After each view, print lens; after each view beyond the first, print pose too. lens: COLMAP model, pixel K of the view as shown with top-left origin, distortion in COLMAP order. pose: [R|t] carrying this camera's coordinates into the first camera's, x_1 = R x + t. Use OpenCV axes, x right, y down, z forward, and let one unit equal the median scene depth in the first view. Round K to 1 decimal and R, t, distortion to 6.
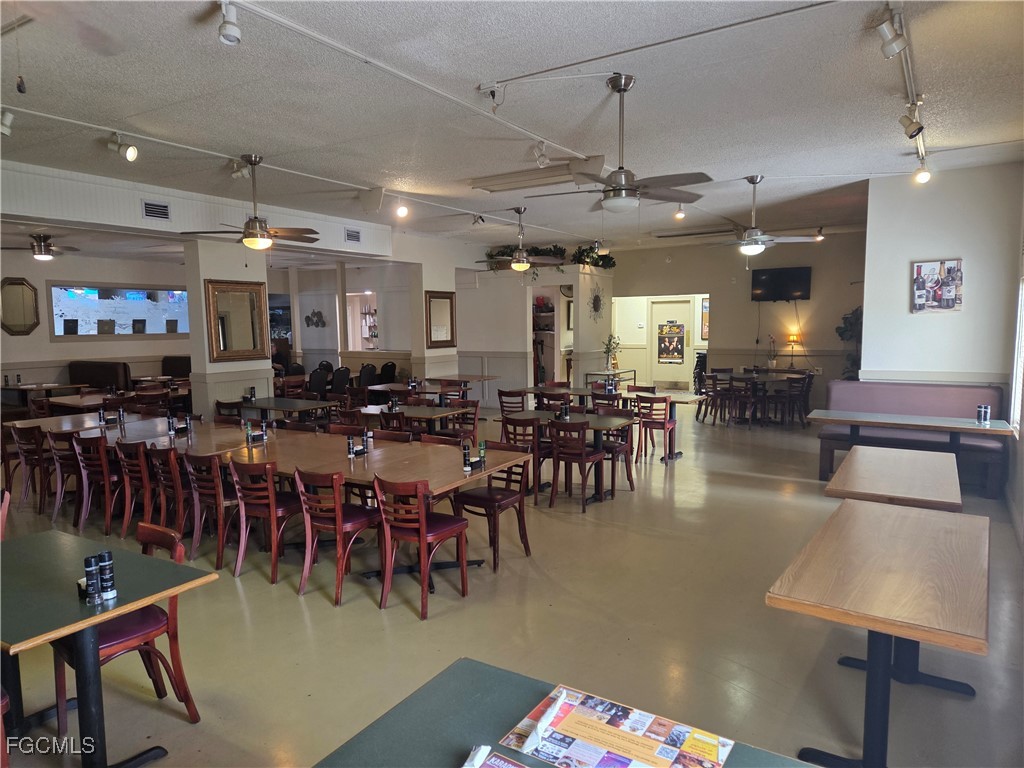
lens RADIAL K [[684.0, 0, 516.0], [0, 684.0, 389.2], [0, 0, 1]] dist [0.086064, -0.075514]
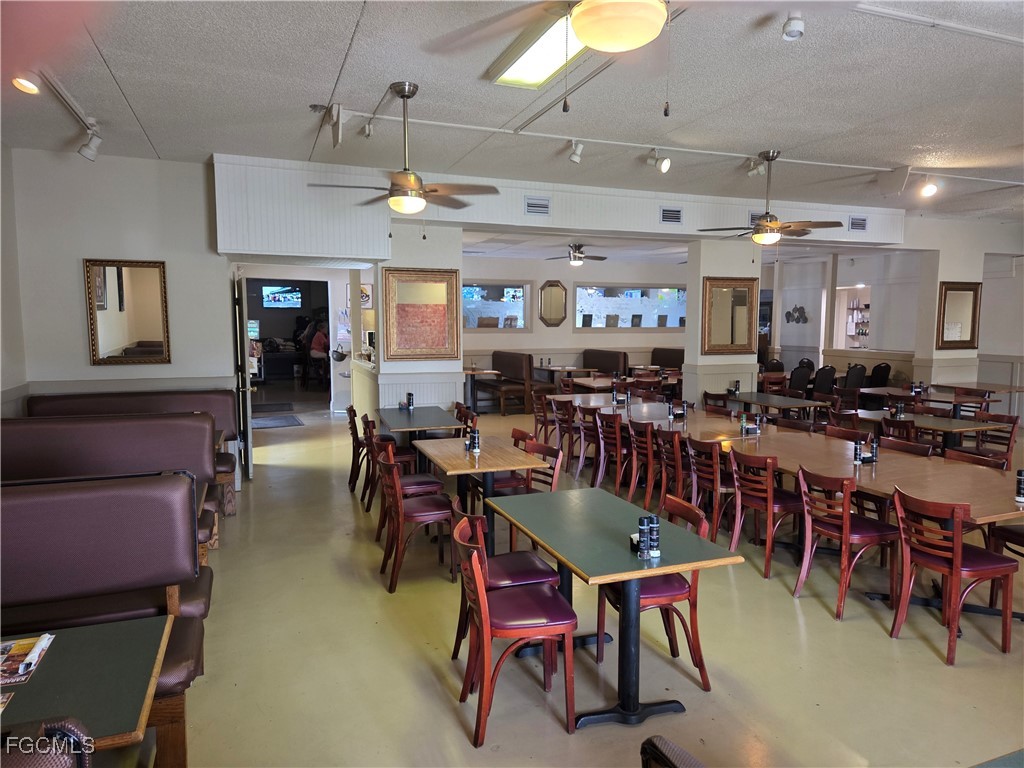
lens RADIAL K [[682.1, 0, 512.0], [0, 682.1, 384.0], [0, 0, 1]] dist [0.083548, -0.074627]
pose [[0.793643, 0.071482, -0.604170, -0.043700], [-0.072419, 0.997113, 0.022844, 0.003895], [0.604059, 0.025623, 0.796528, -0.015805]]
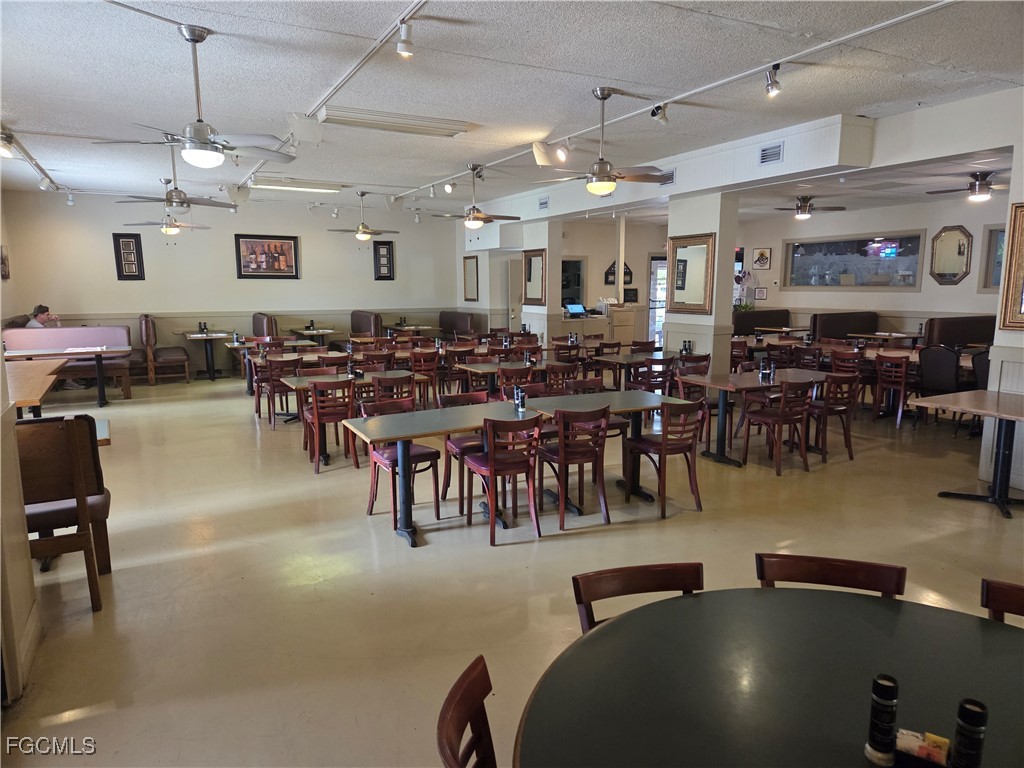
lens RADIAL K [[682.1, 0, 512.0], [0, 682.1, 384.0], [0, 0, 1]] dist [0.083548, -0.074627]
pose [[-0.504189, 0.141736, -0.851883, 0.854439], [-0.074457, 0.975632, 0.206393, -0.180298], [0.860378, 0.167490, -0.481350, 1.776927]]
